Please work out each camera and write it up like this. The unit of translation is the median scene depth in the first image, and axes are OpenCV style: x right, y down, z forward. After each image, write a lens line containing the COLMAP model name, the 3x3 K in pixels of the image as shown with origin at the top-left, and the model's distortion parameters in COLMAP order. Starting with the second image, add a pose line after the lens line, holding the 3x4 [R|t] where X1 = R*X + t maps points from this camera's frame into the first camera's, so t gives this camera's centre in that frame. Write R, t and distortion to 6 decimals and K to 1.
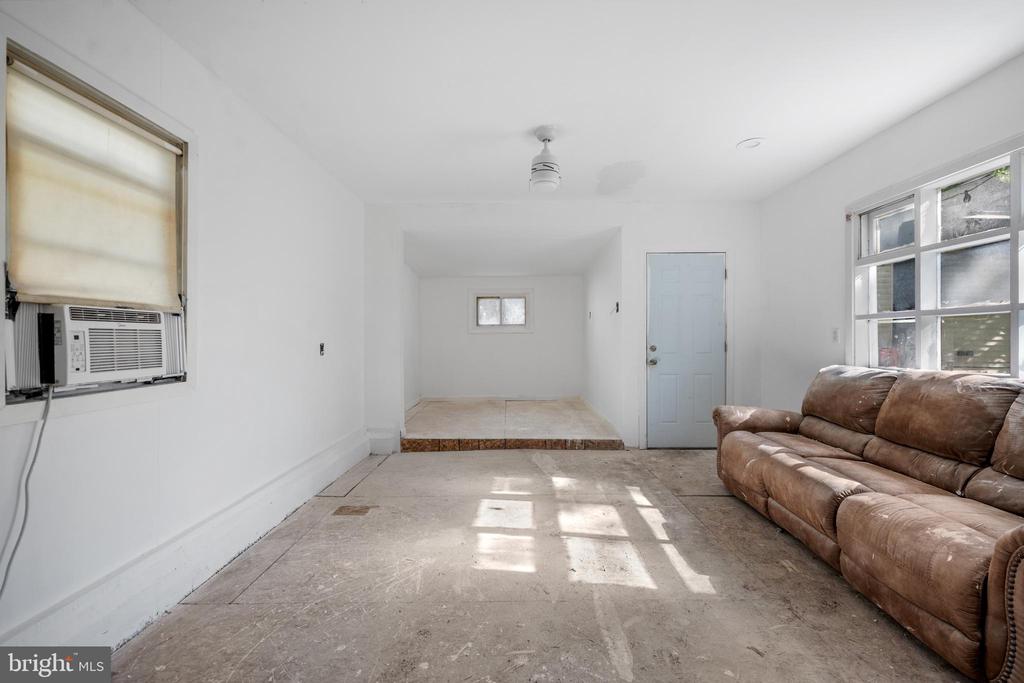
lens RADIAL K [[415.5, 0, 512.0], [0, 415.5, 341.5], [0, 0, 1]] dist [-0.009172, -0.000083]
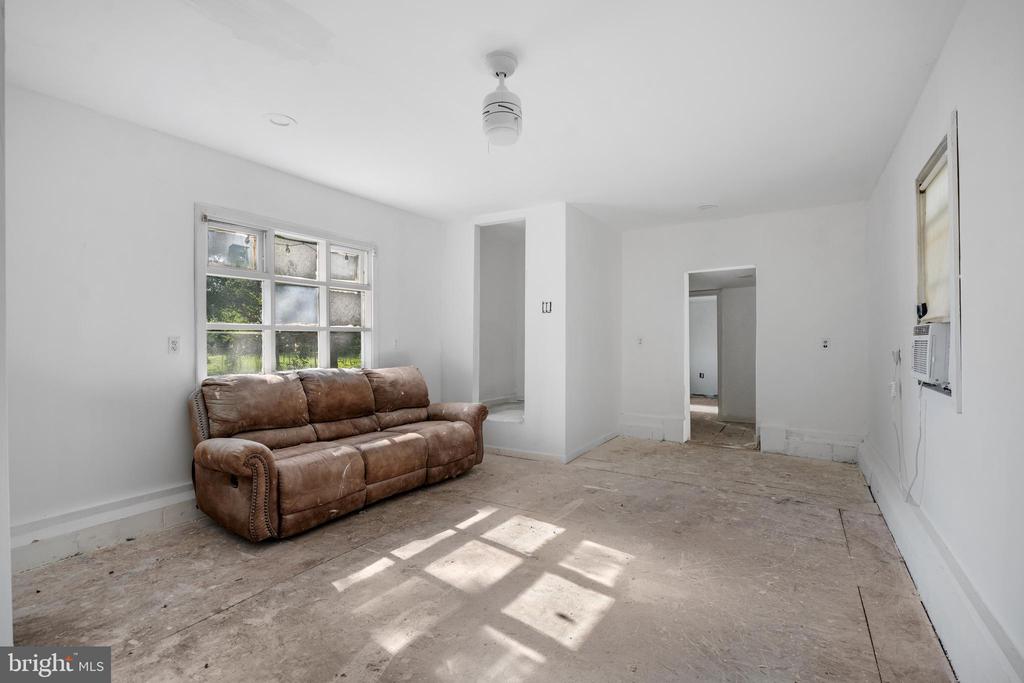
lens RADIAL K [[447.0, 0, 512.0], [0, 447.0, 341.5], [0, 0, 1]] dist [-0.020895, 0.000160]
pose [[-0.855119, 0.006617, 0.518390, -0.395077], [0.008662, 0.999961, 0.001525, -0.026456], [-0.518360, 0.005794, -0.855143, 1.973994]]
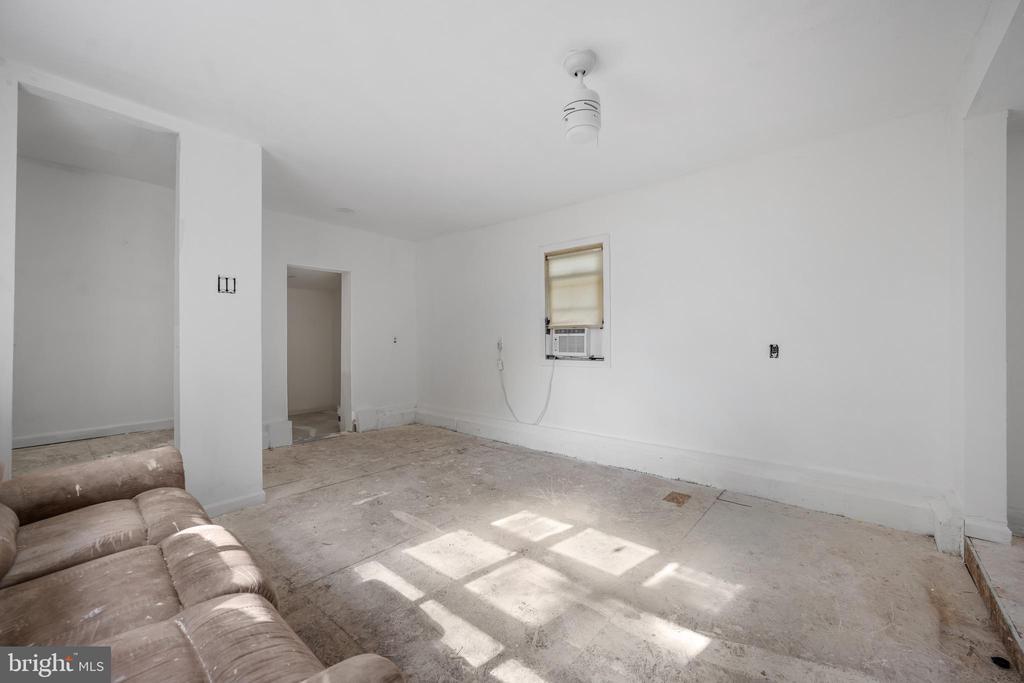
lens RADIAL K [[401.3, 0, 512.0], [0, 401.3, 341.5], [0, 0, 1]] dist [-0.000341, -0.000027]
pose [[-0.641744, 0.007559, -0.766881, 0.849888], [0.000120, 0.999952, 0.009755, -0.015668], [0.766919, 0.006168, -0.641715, 1.633947]]
